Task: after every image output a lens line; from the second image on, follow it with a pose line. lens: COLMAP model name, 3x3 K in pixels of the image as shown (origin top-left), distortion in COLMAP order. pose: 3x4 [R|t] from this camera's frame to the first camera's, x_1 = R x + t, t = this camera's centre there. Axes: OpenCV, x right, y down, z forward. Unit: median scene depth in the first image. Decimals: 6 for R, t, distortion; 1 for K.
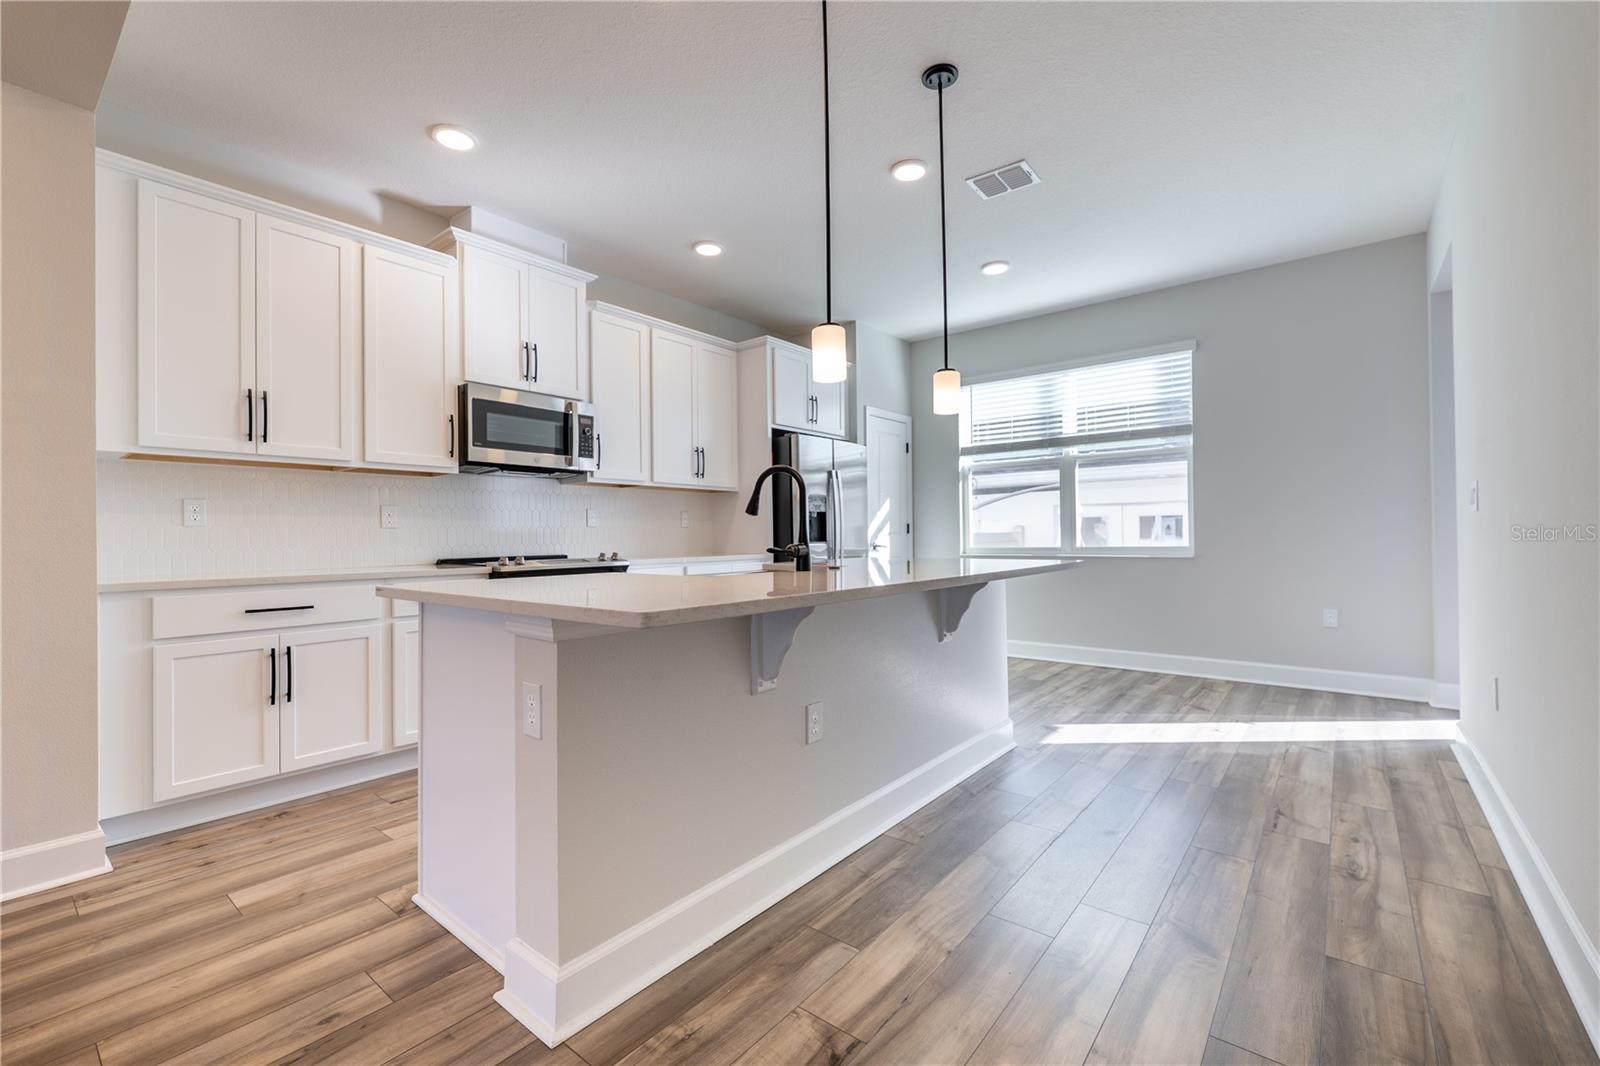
lens RADIAL K [[685.3, 0, 796.6], [0, 685.3, 529.1], [0, 0, 1]] dist [-0.003841, -0.000722]
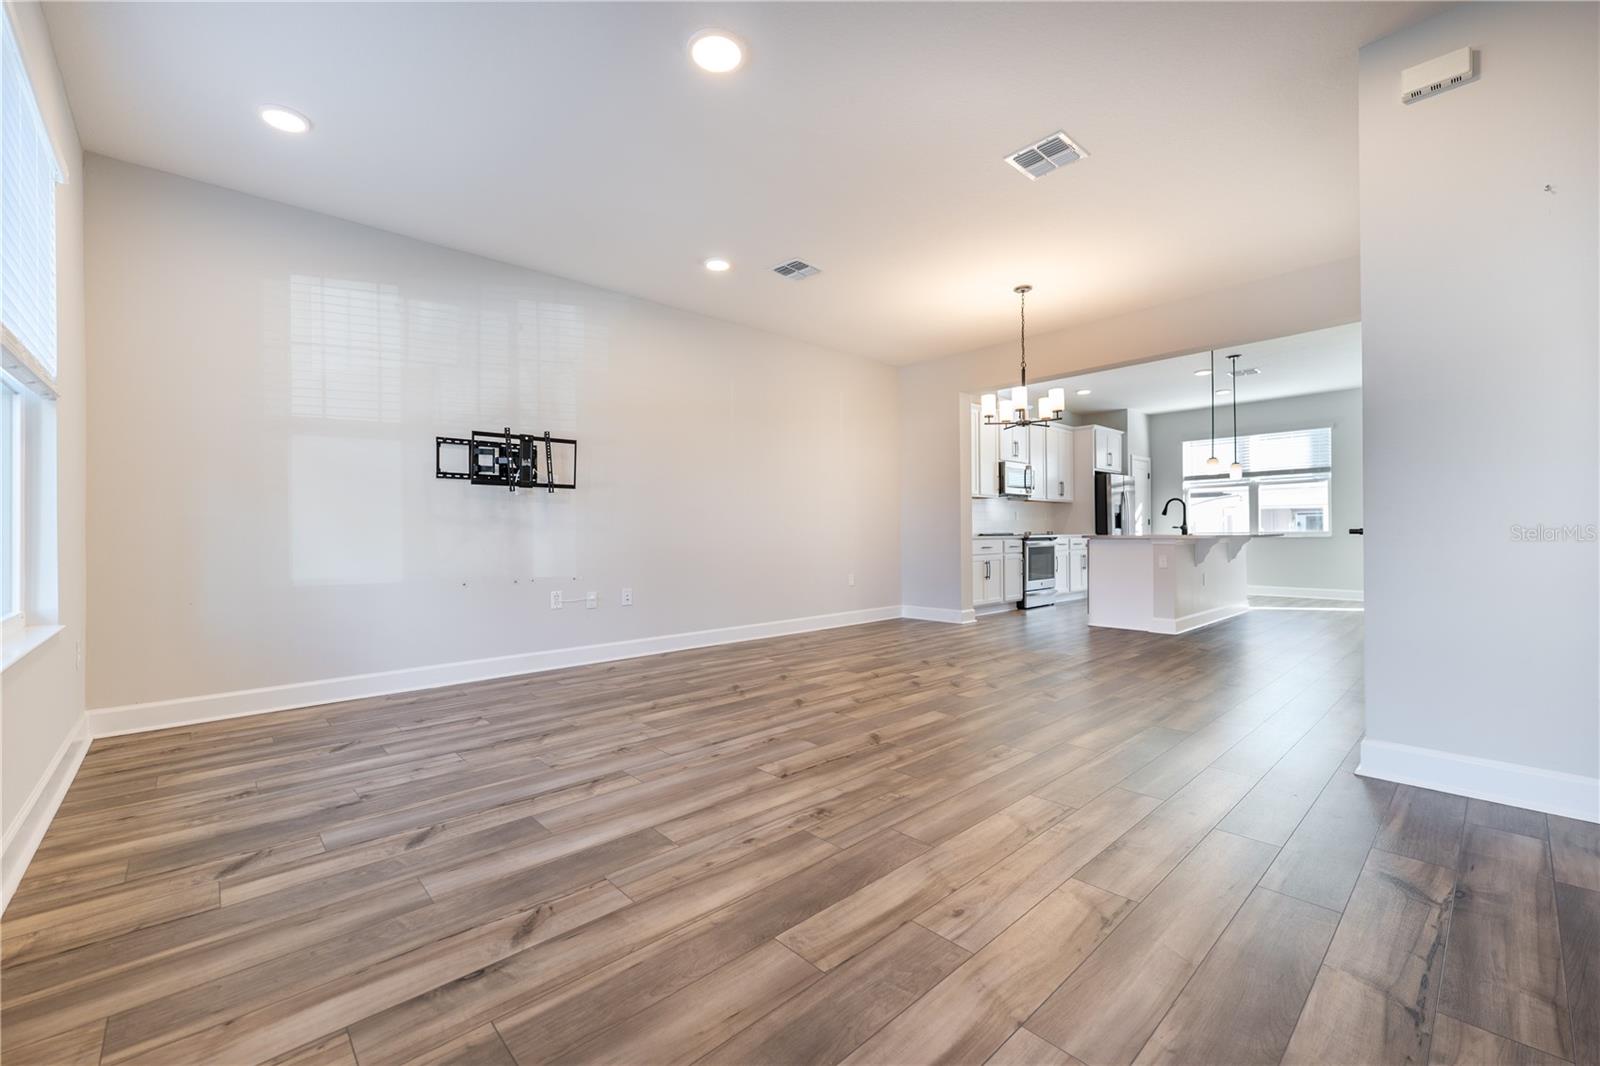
lens RADIAL K [[655.3, 0, 793.0], [0, 655.3, 531.3], [0, 0, 1]] dist [0.000793, 0.000775]
pose [[0.988453, 0.002511, -0.151508, -0.667855], [-0.001548, 0.999978, 0.006472, 0.018098], [0.151521, -0.006163, 0.988435, -1.103384]]
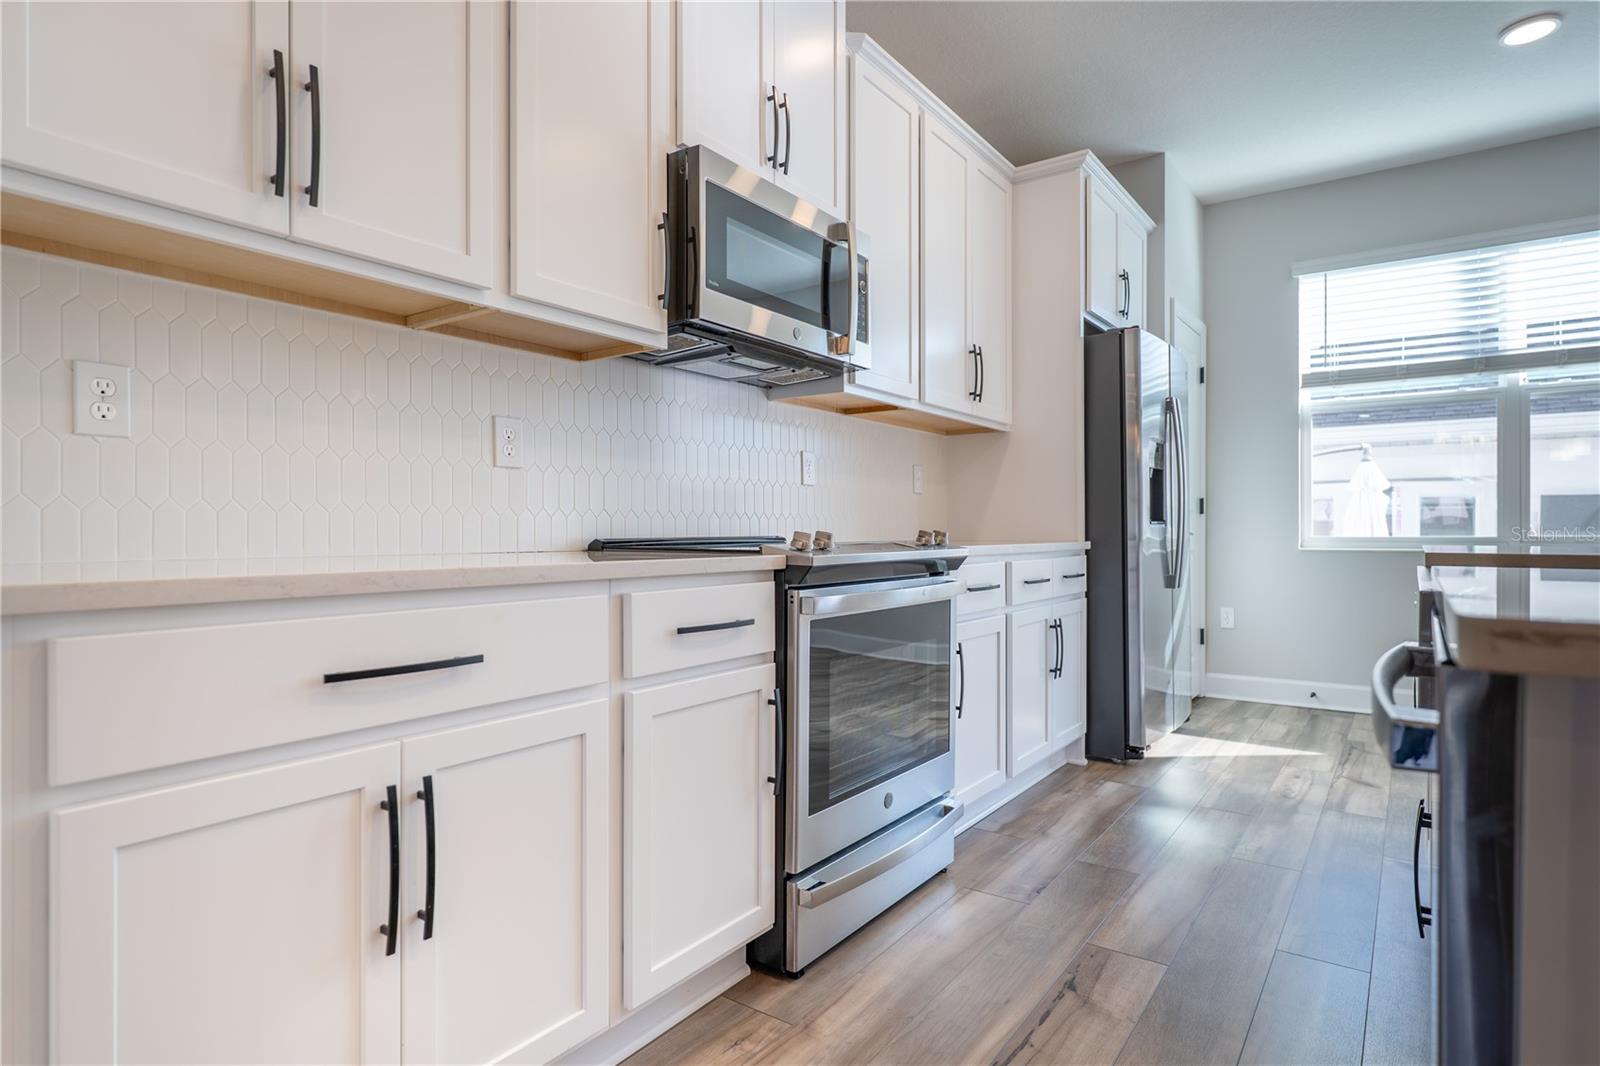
lens RADIAL K [[874.8, 0, 798.8], [0, 874.8, 531.0], [0, 0, 1]] dist [-0.005976, 0.000364]
pose [[0.998018, 0.009378, 0.062228, -0.341868], [-0.009949, 0.999911, 0.008870, 0.025418], [-0.062139, -0.009472, 0.998023, 0.323115]]
